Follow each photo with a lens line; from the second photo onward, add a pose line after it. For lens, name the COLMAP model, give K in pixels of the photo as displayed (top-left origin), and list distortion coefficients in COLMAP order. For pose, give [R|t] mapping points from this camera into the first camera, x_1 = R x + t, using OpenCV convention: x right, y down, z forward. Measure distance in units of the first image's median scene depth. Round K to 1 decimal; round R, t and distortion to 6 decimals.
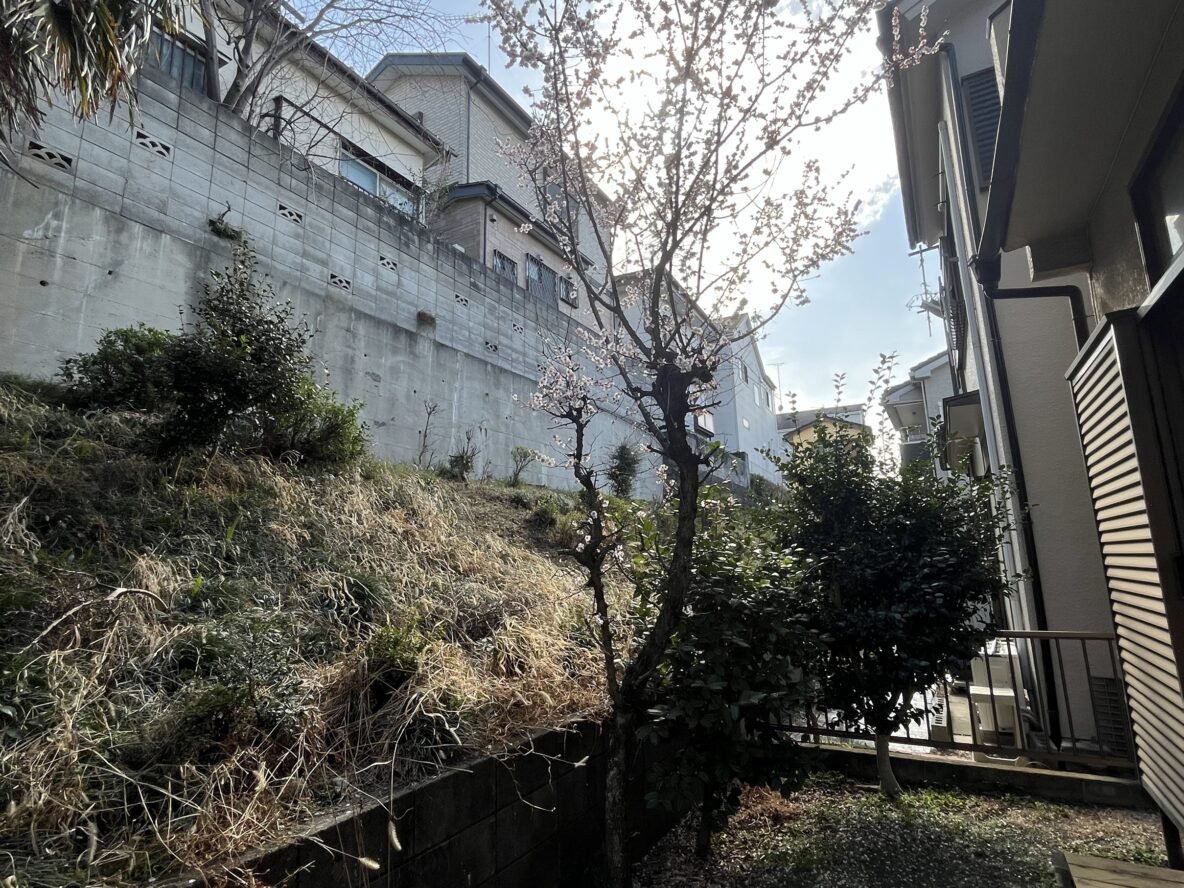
lens RADIAL K [[621.2, 0, 587.6], [0, 621.2, 442.9], [0, 0, 1]] dist [0.005311, 0.000858]
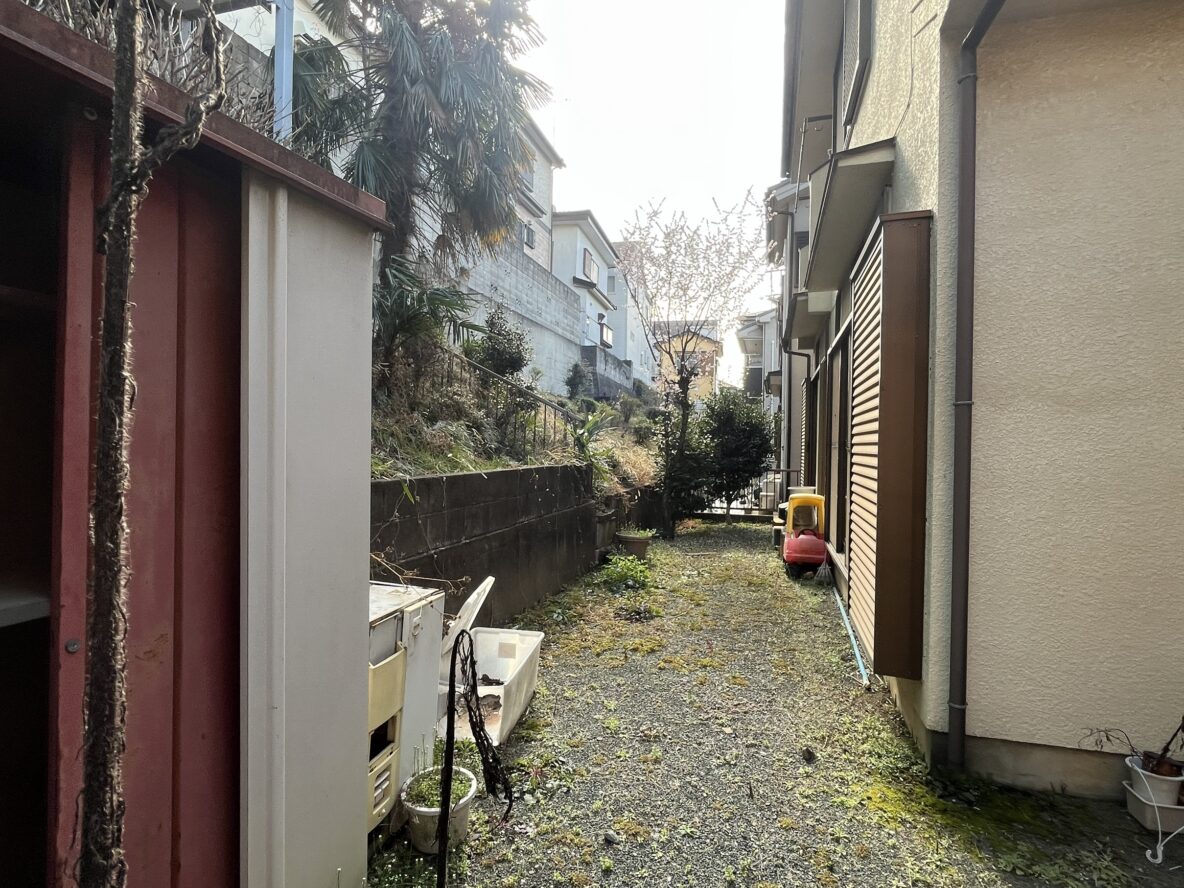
lens RADIAL K [[621.2, 0, 588.8], [0, 621.2, 439.8], [0, 0, 1]] dist [0.005311, 0.000858]
pose [[0.970342, 0.047276, 0.237070, -0.349625], [-0.089521, 0.981242, 0.170736, -0.098850], [-0.224551, -0.186895, 0.956372, -0.633847]]
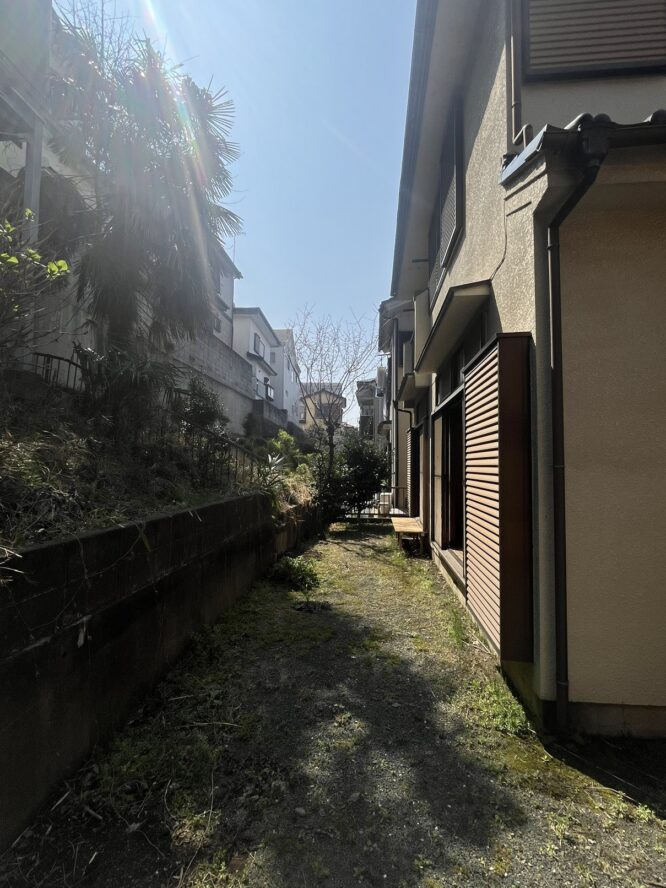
lens RADIAL K [[417.7, 0, 333.5], [0, 417.7, 443.5], [0, 0, 1]] dist [0.000242, -0.001307]
pose [[0.909812, 0.057707, 0.410989, -0.364591], [-0.112311, 0.987571, 0.109958, -0.109714], [-0.399536, -0.146200, 0.904985, -0.587871]]
